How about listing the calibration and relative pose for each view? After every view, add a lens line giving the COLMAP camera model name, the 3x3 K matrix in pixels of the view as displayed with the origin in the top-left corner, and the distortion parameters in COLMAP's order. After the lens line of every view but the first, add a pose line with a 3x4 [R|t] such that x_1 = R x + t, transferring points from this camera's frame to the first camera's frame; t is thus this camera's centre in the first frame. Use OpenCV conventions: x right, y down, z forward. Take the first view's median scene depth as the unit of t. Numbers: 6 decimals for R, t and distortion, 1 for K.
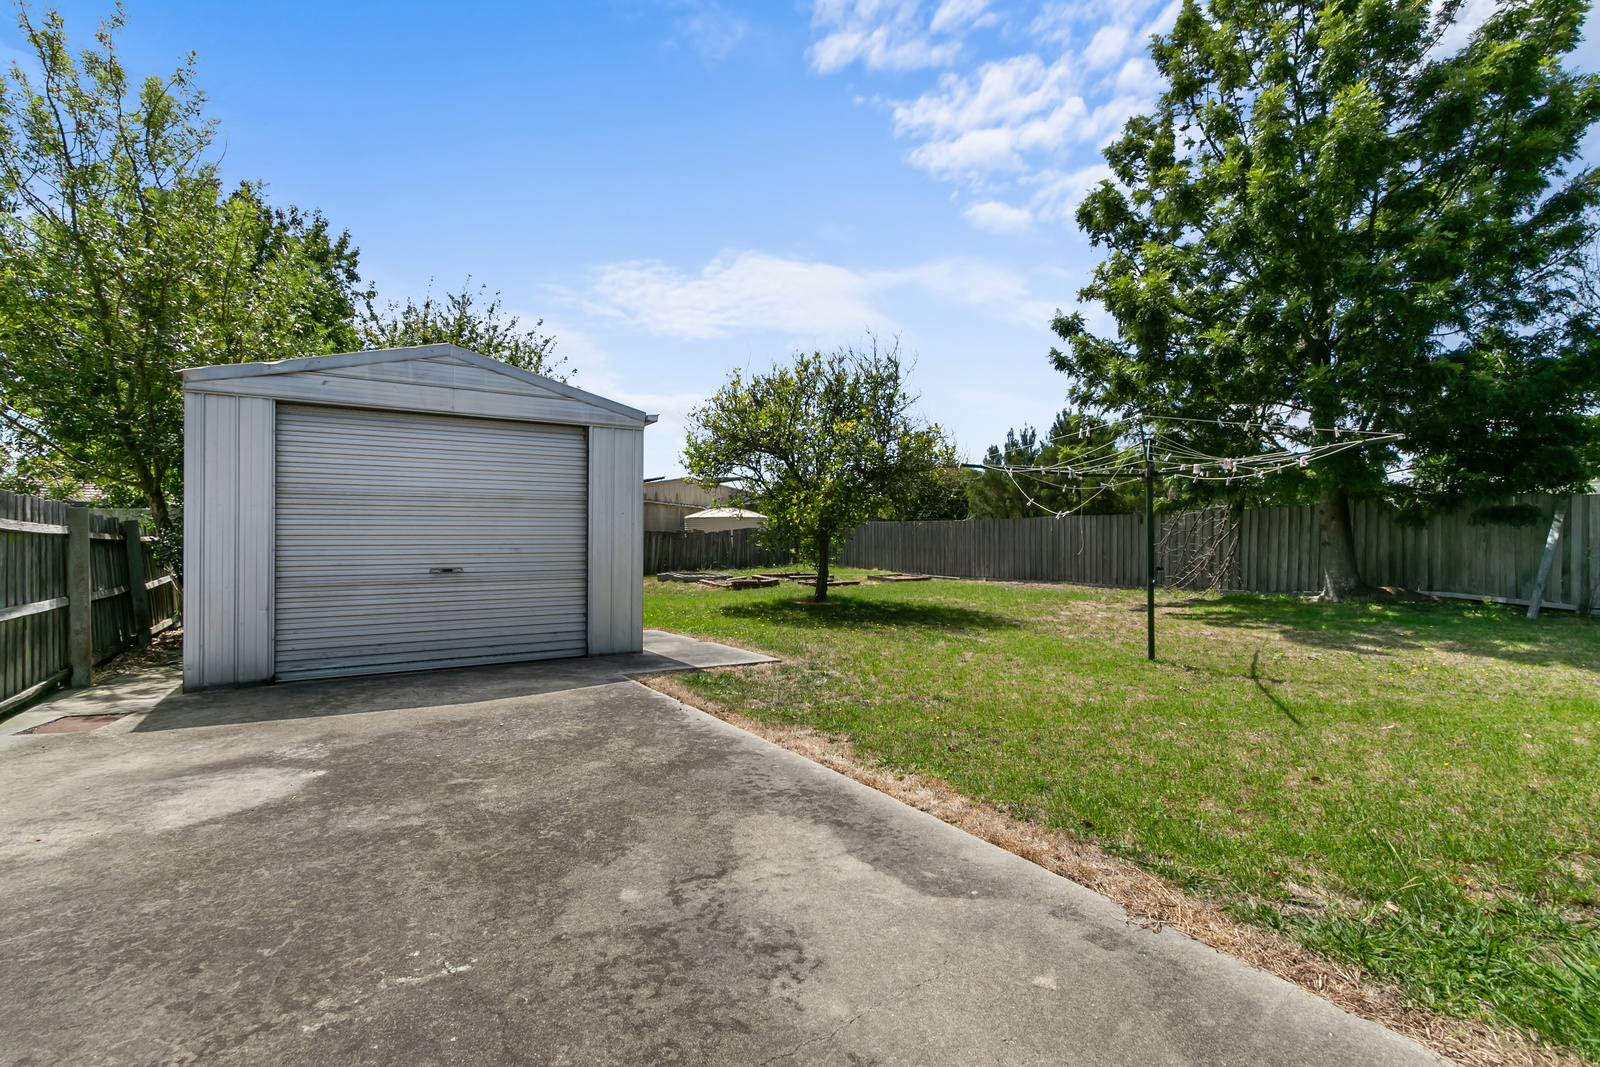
lens RADIAL K [[729.2, 0, 799.7], [0, 729.2, 536.7], [0, 0, 1]] dist [0.011755, -0.002570]
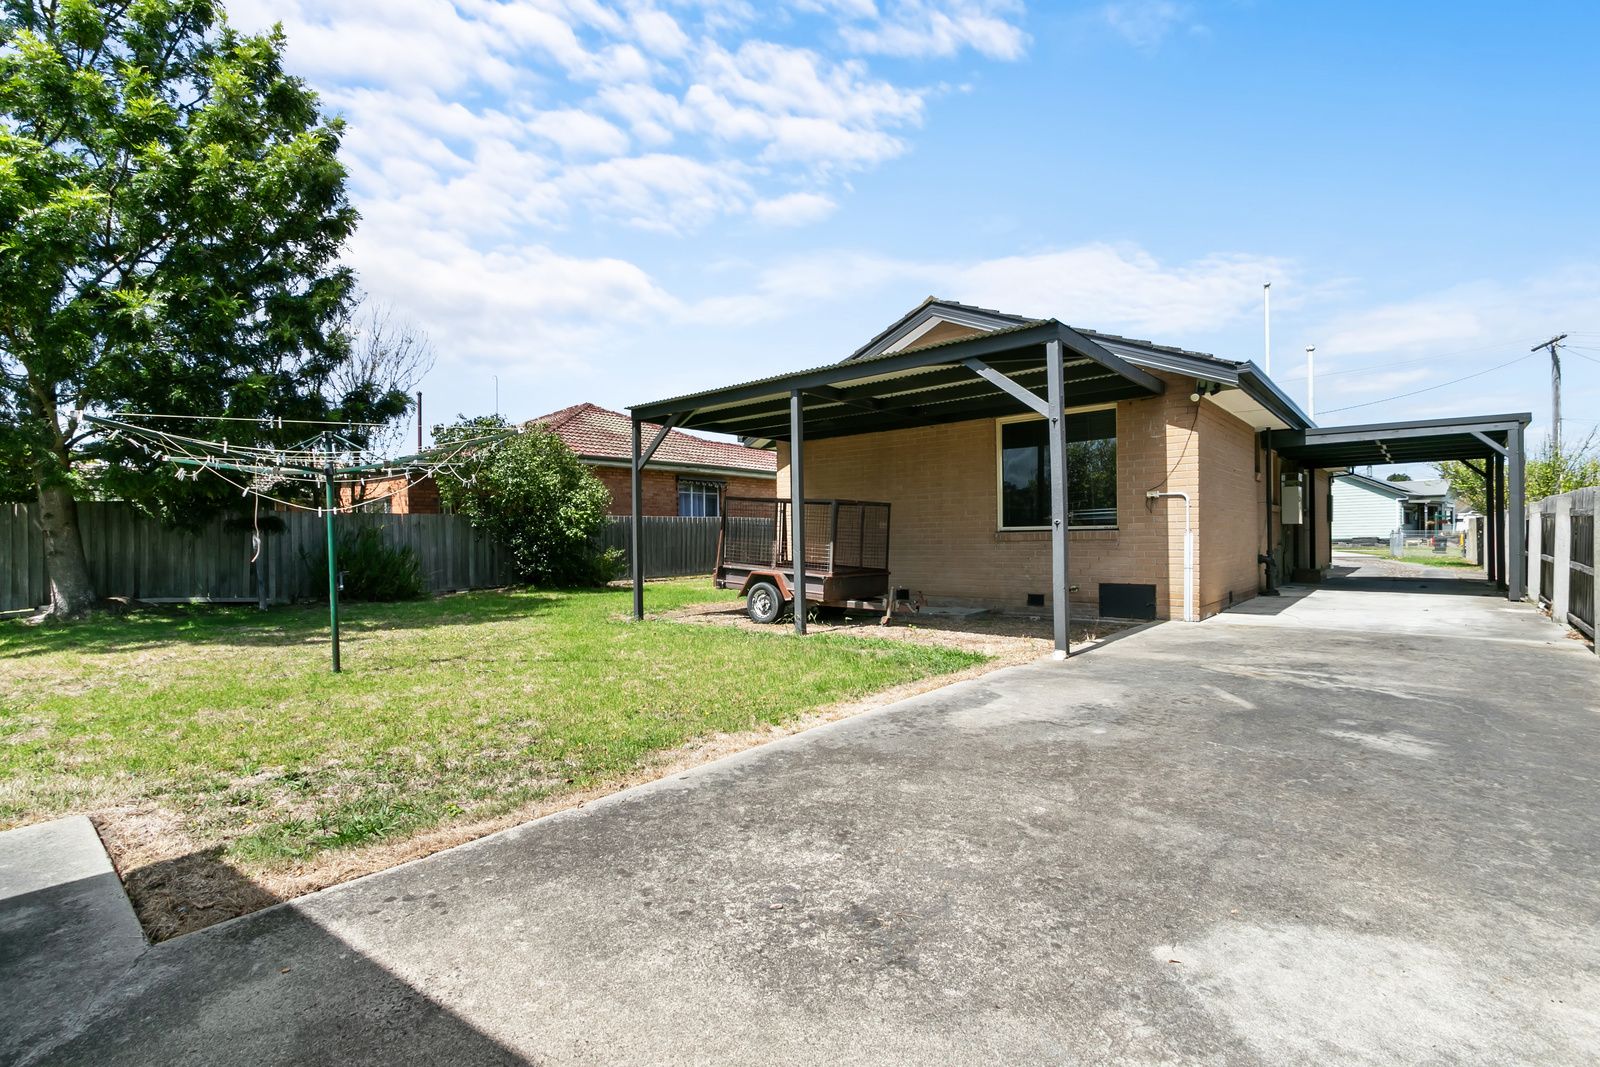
lens RADIAL K [[729.2, 0, 749.9], [0, 729.2, 536.0], [0, 0, 1]] dist [0.011755, -0.002570]
pose [[-0.243083, 0.010081, 0.969953, -1.217028], [0.010284, 0.999917, -0.007815, 0.016843], [-0.969951, 0.008076, -0.243167, 1.565908]]
